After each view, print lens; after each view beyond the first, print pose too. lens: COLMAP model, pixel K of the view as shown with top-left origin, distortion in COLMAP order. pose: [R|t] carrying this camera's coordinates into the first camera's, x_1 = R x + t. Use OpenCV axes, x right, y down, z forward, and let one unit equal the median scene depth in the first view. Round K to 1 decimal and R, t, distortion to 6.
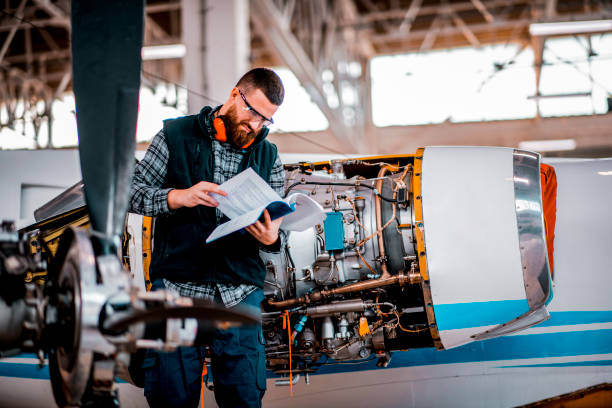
lens RADIAL K [[1593.1, 0, 288.3], [0, 1593.1, 204.3], [0, 0, 1]] dist [-0.105926, 0.300261]
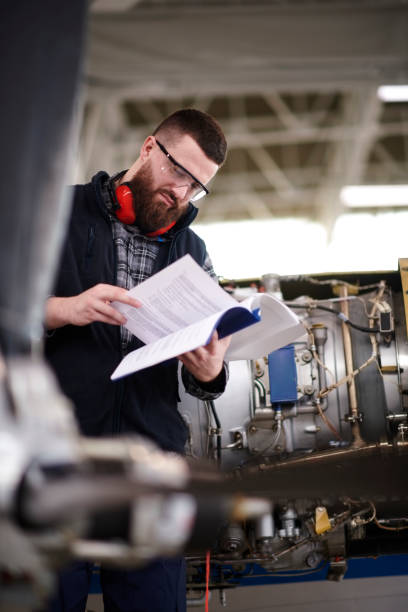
lens RADIAL K [[1593.1, 0, 257.4], [0, 1593.1, 307.1], [0, 0, 1]] dist [-0.105926, 0.300261]
pose [[0.989670, 0.035893, 0.138799, -0.073478], [-0.028034, 0.997913, -0.058168, 0.027762], [-0.140597, 0.053676, 0.988611, 0.347882]]
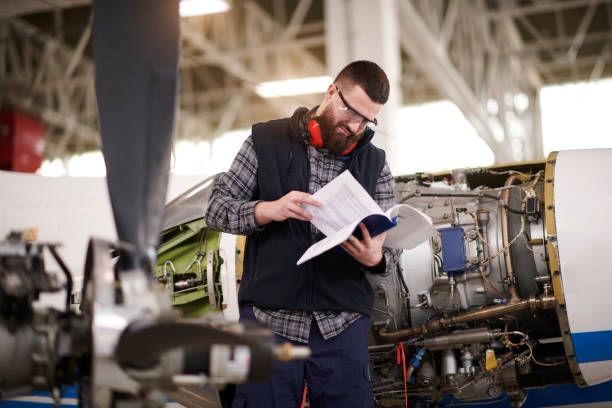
lens RADIAL K [[1593.1, 0, 288.3], [0, 1593.1, 204.3], [0, 0, 1]] dist [-0.105926, 0.300261]
pose [[0.993386, -0.022997, -0.112494, 0.037279], [0.019865, 0.999385, -0.028888, 0.015539], [0.113090, 0.026462, 0.993232, 0.135087]]
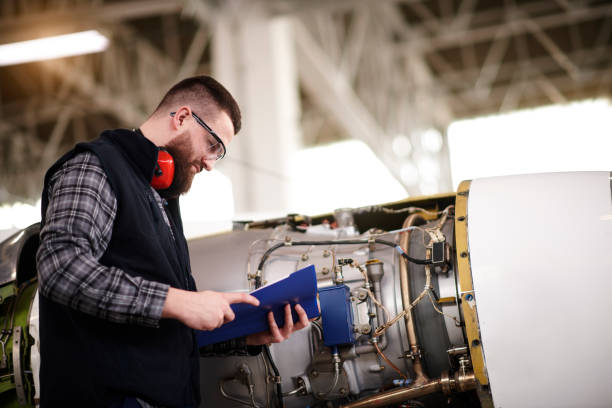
lens RADIAL K [[1593.1, 0, 288.3], [0, 1593.1, 204.3], [0, 0, 1]] dist [-0.105926, 0.300261]
pose [[0.996392, -0.061117, -0.058893, 0.049596], [0.057743, 0.996681, -0.057382, 0.007974], [0.062204, 0.053775, 0.996614, 0.357172]]
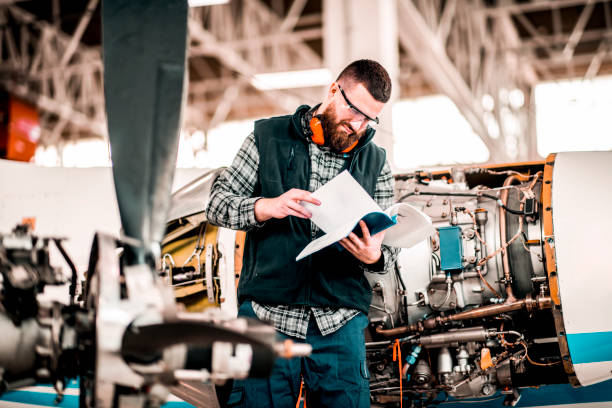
lens RADIAL K [[1593.1, 0, 288.3], [0, 1593.1, 204.3], [0, 0, 1]] dist [-0.105926, 0.300261]
pose [[0.994189, -0.003006, -0.107606, 0.033732], [0.000526, 0.999734, -0.023074, 0.012830], [0.107647, 0.022884, 0.993926, 0.128952]]
